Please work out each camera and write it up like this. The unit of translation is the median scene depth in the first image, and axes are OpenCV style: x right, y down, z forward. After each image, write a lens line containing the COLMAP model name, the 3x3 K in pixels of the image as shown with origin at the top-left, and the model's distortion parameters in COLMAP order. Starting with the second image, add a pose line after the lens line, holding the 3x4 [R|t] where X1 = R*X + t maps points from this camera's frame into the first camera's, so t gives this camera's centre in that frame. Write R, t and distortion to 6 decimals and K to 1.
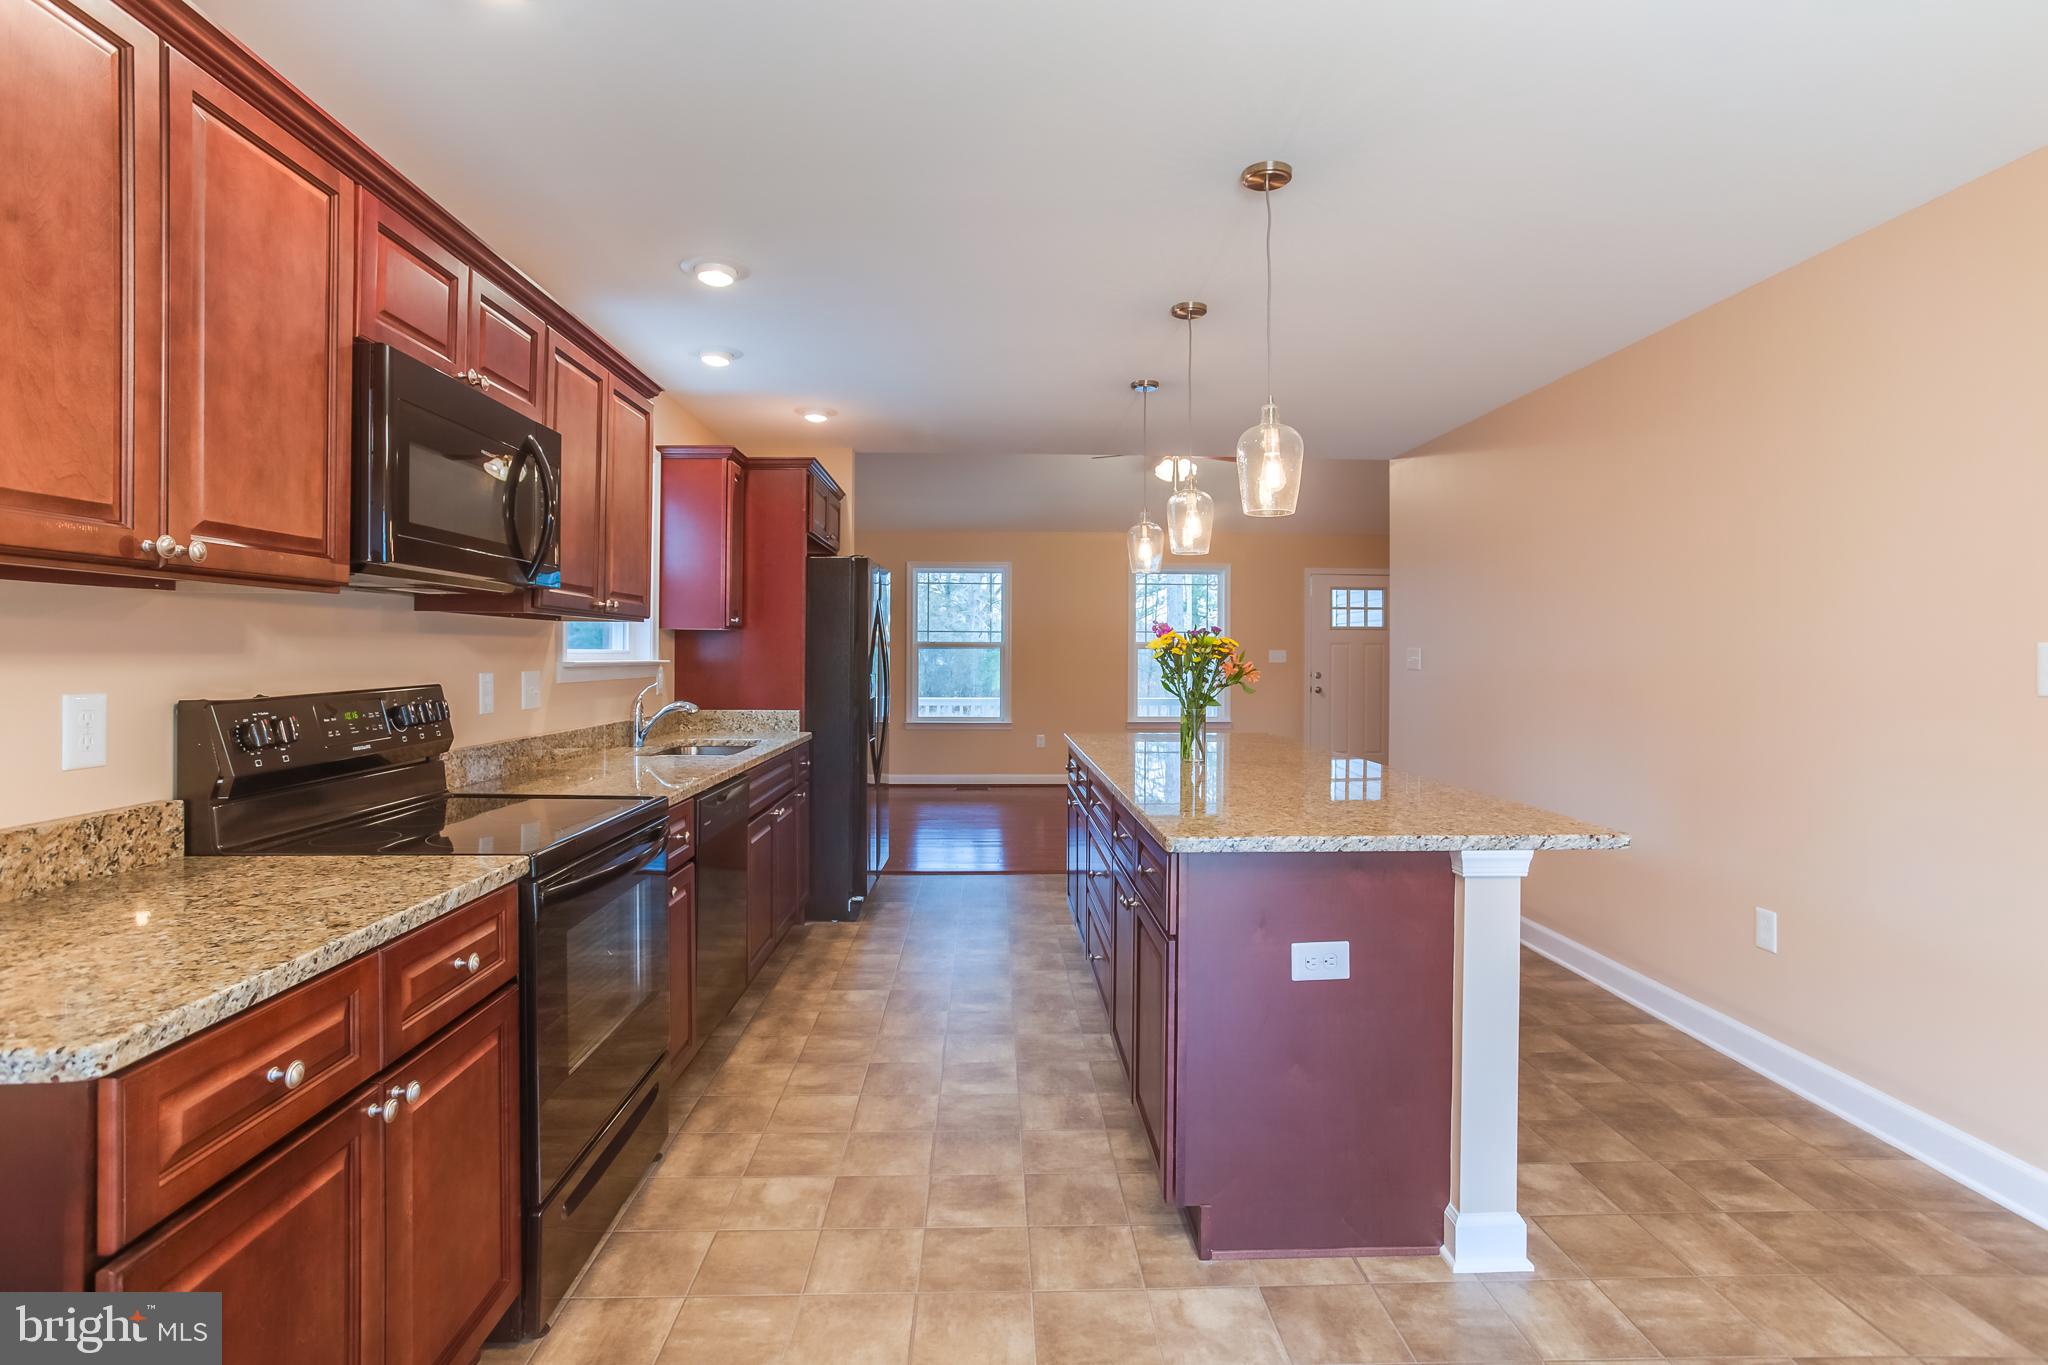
lens RADIAL K [[983.4, 0, 1079.7], [0, 983.4, 649.3], [0, 0, 1]] dist [-0.063107, 0.043895]
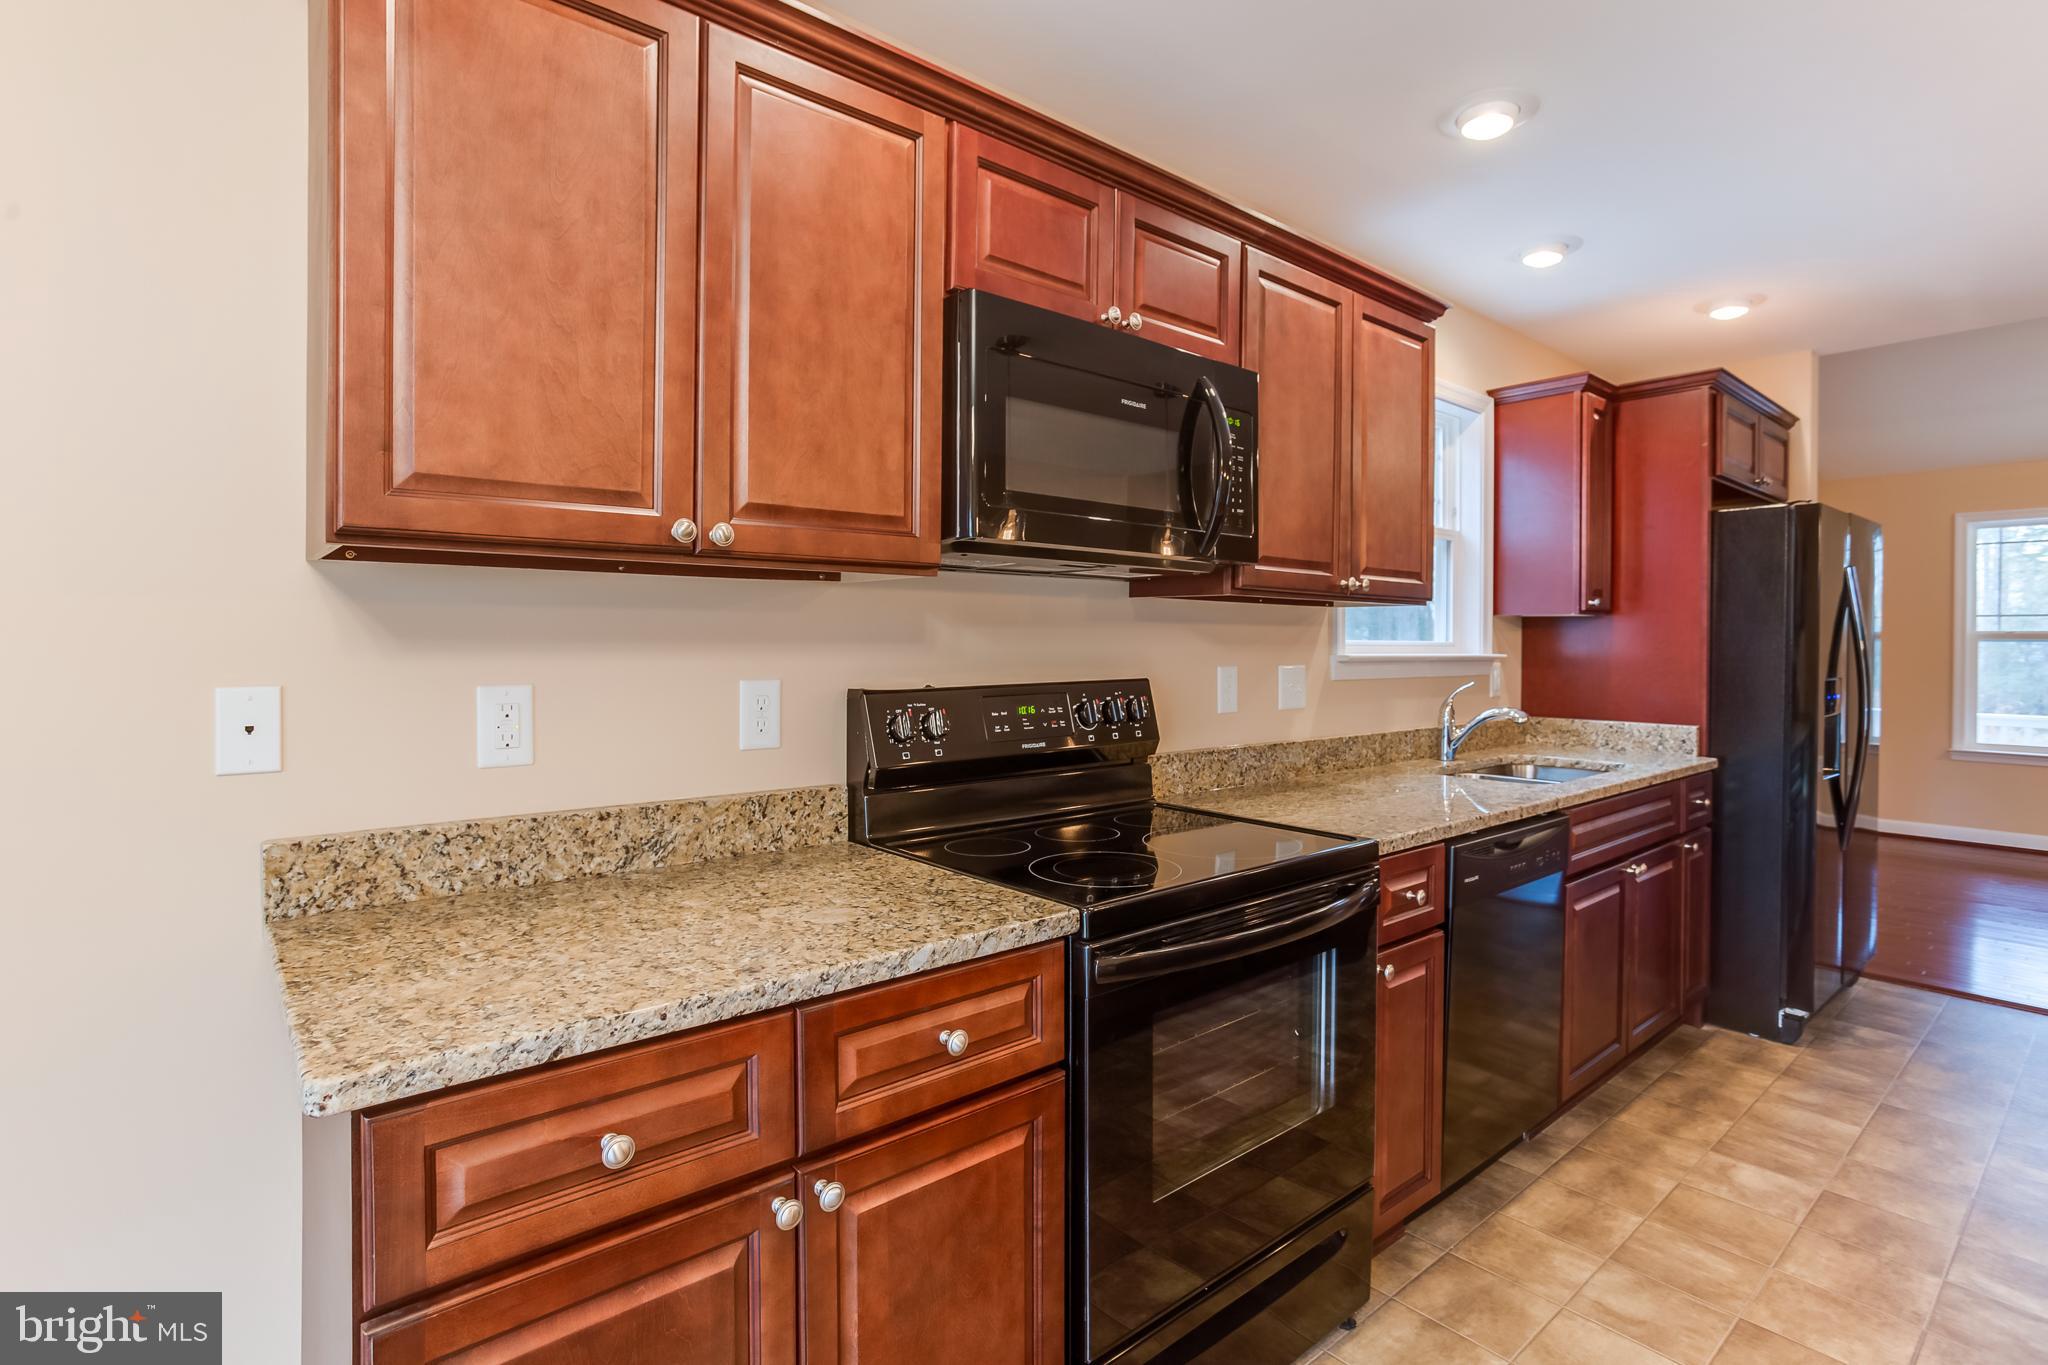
lens RADIAL K [[983.4, 0, 1079.7], [0, 983.4, 649.3], [0, 0, 1]] dist [-0.063107, 0.043895]
pose [[0.583525, 0.004007, -0.812085, 0.054782], [0.000698, 0.999985, 0.005436, 0.005173], [0.812095, -0.003739, 0.583514, 0.560103]]
